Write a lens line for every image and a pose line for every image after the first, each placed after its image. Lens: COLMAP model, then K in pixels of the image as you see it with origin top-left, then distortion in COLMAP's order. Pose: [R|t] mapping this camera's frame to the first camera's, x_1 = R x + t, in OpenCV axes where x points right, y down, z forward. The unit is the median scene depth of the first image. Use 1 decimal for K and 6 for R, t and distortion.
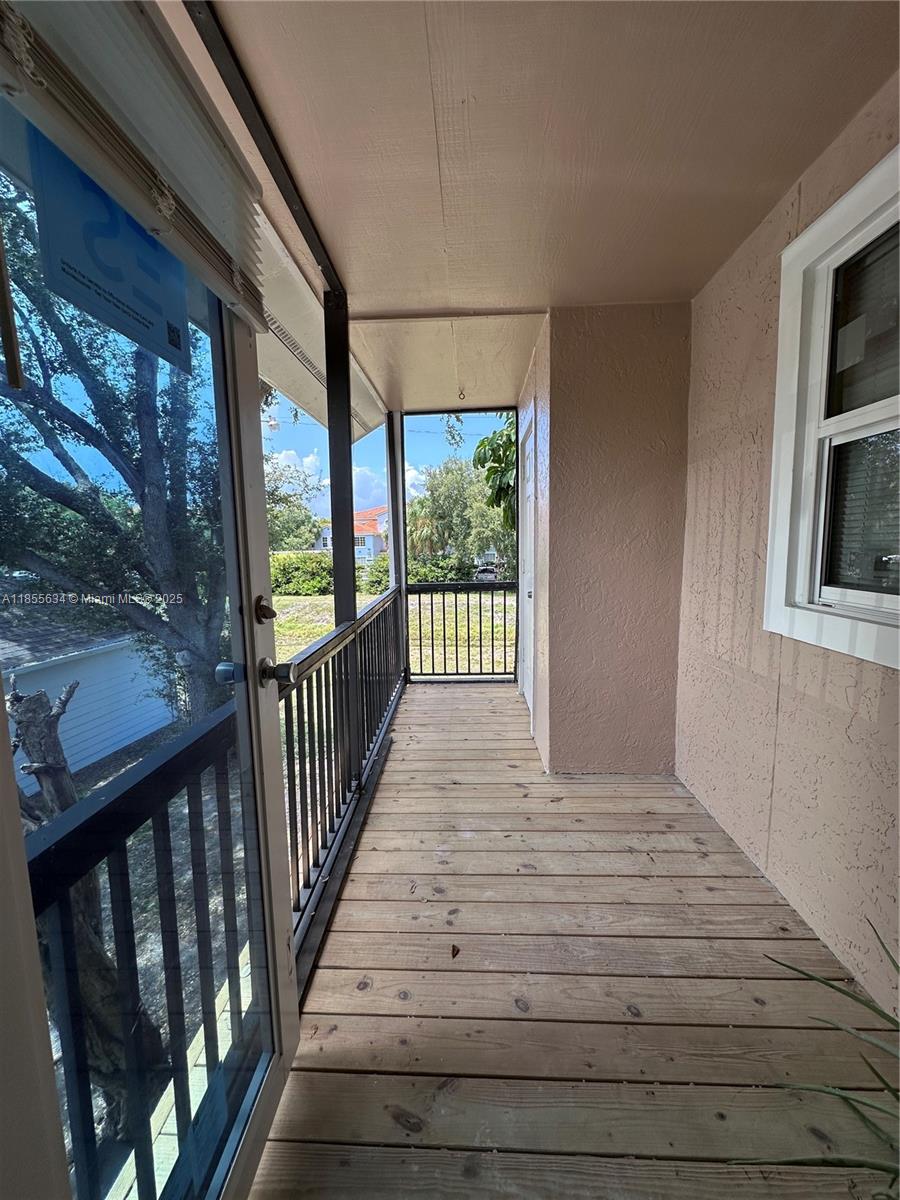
lens RADIAL K [[478.2, 0, 447.4], [0, 478.2, 597.6], [0, 0, 1]] dist [-0.005512, 0.000747]
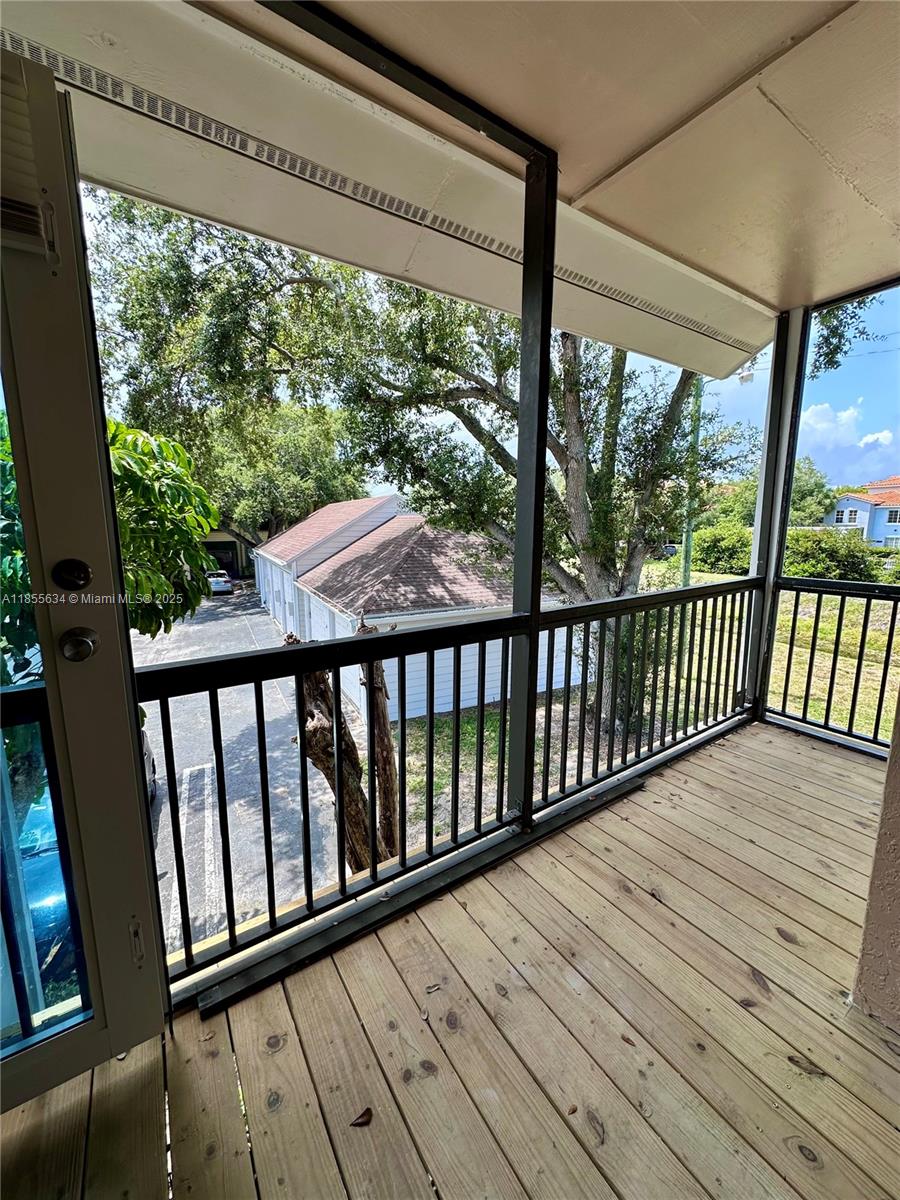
lens RADIAL K [[478.2, 0, 450.5], [0, 478.2, 595.5], [0, 0, 1]] dist [-0.005512, 0.000747]
pose [[0.589438, 0.141288, -0.795362, 0.279695], [-0.100859, 0.989753, 0.101074, -0.036859], [0.801492, 0.020642, 0.597649, 0.370276]]
